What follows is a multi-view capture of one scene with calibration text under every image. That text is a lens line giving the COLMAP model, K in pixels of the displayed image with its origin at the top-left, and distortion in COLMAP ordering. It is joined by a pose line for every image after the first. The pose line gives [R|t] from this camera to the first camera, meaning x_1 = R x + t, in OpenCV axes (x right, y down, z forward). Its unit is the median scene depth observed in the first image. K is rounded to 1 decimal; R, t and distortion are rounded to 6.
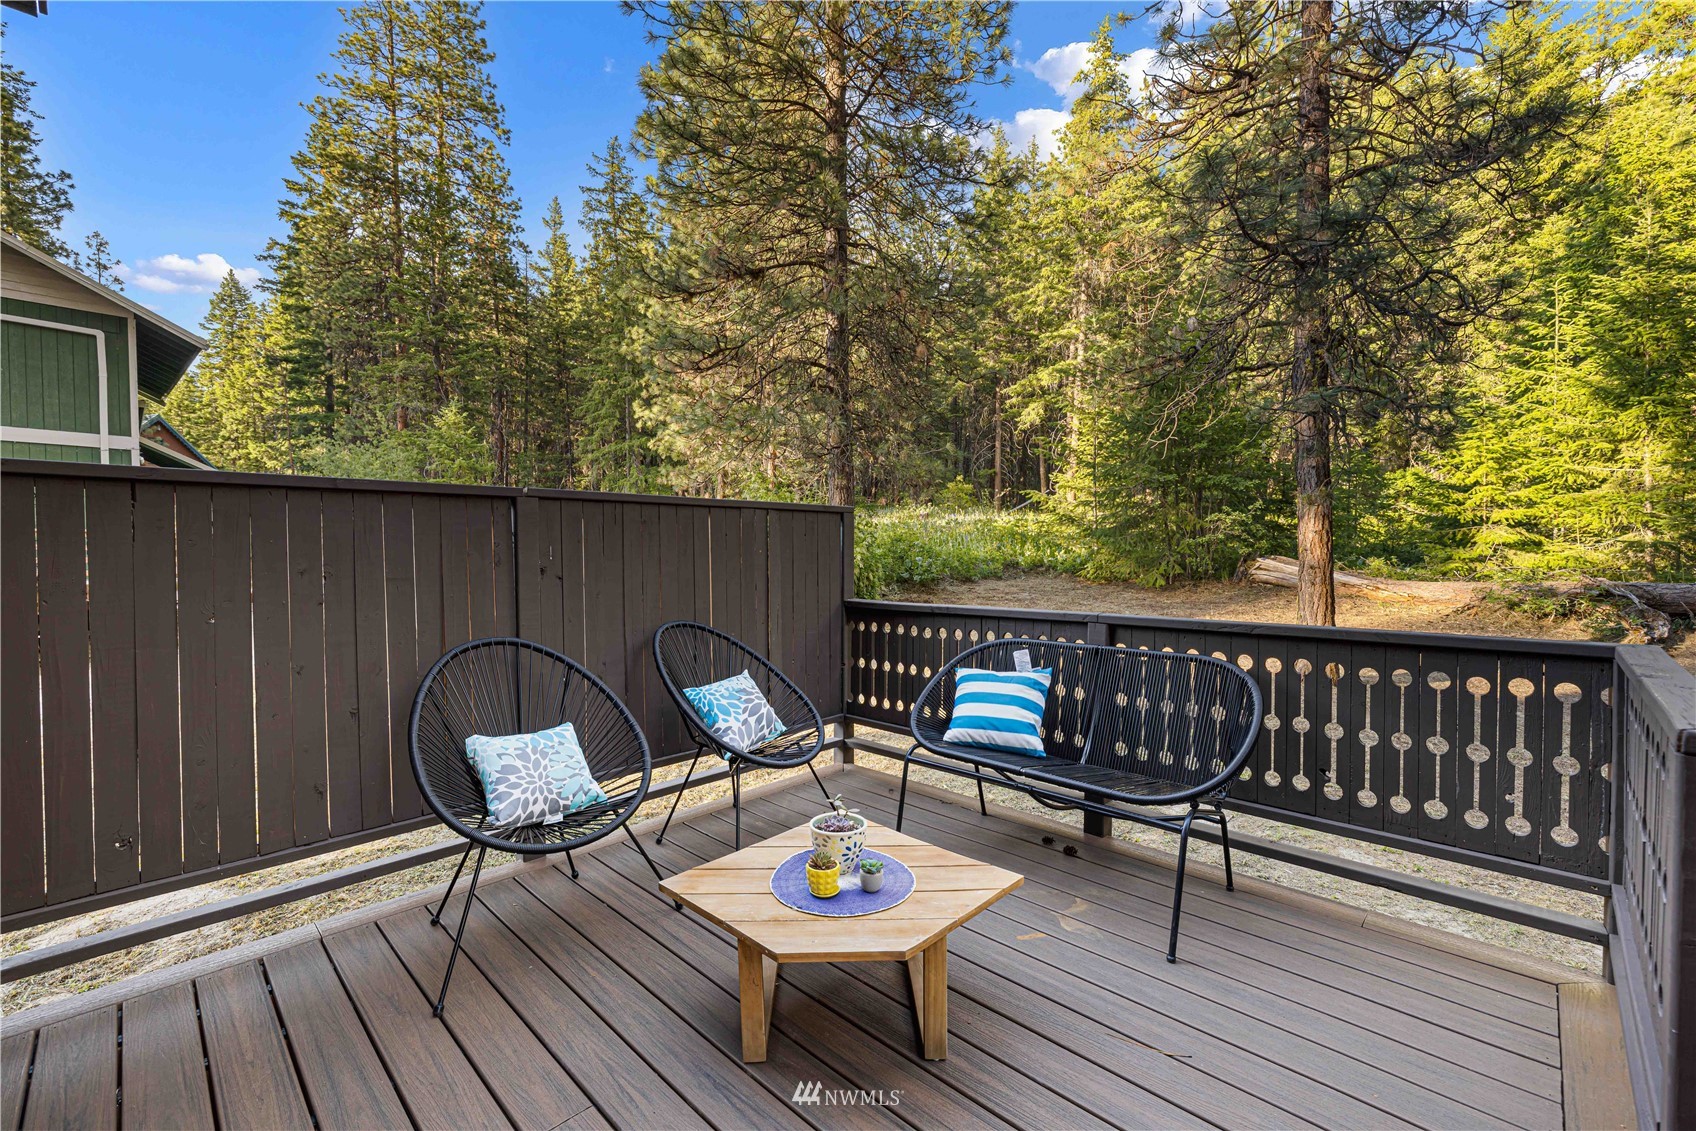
lens RADIAL K [[708.7, 0, 844.5], [0, 708.7, 568.3], [0, 0, 1]] dist [0.002037, 0.000416]
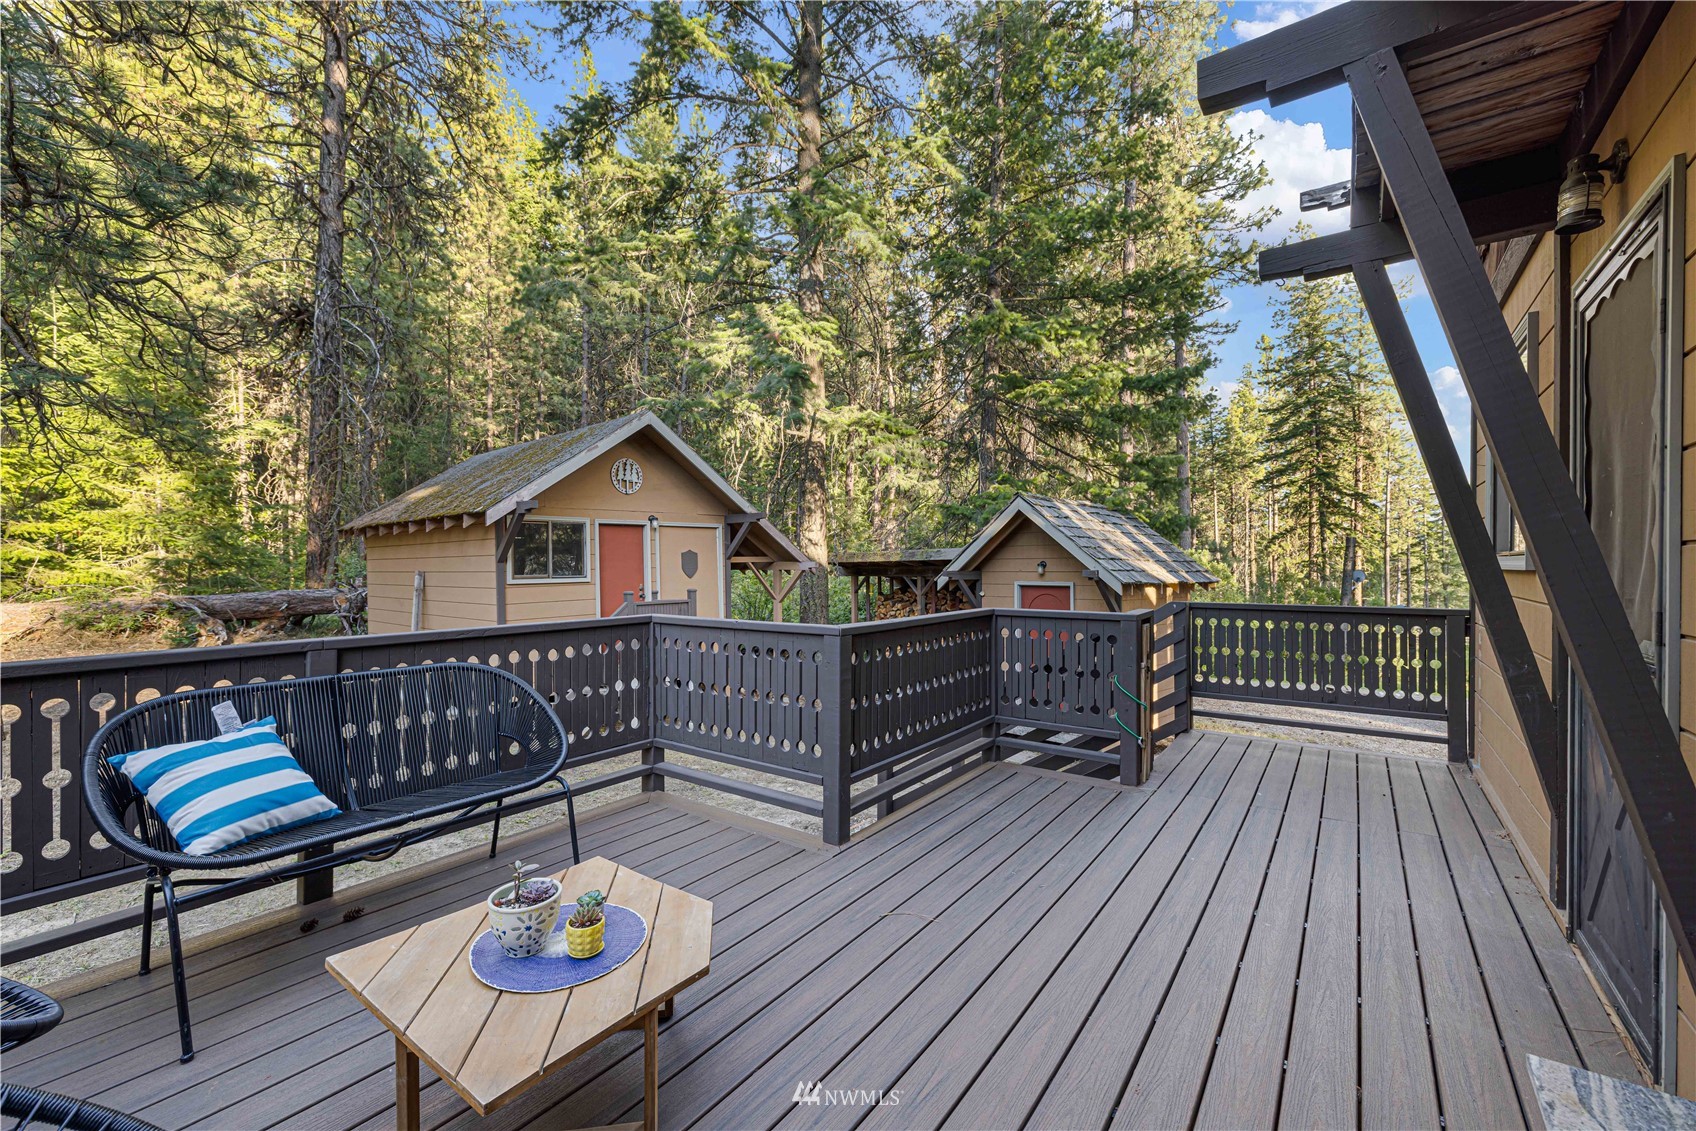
lens RADIAL K [[708.7, 0, 844.5], [0, 708.7, 568.3], [0, 0, 1]] dist [0.002037, 0.000416]
pose [[-0.144713, 0.000864, 0.989473, -0.165968], [0.022665, 0.999740, 0.002442, -0.003086], [-0.989214, 0.022779, -0.144695, 0.138069]]
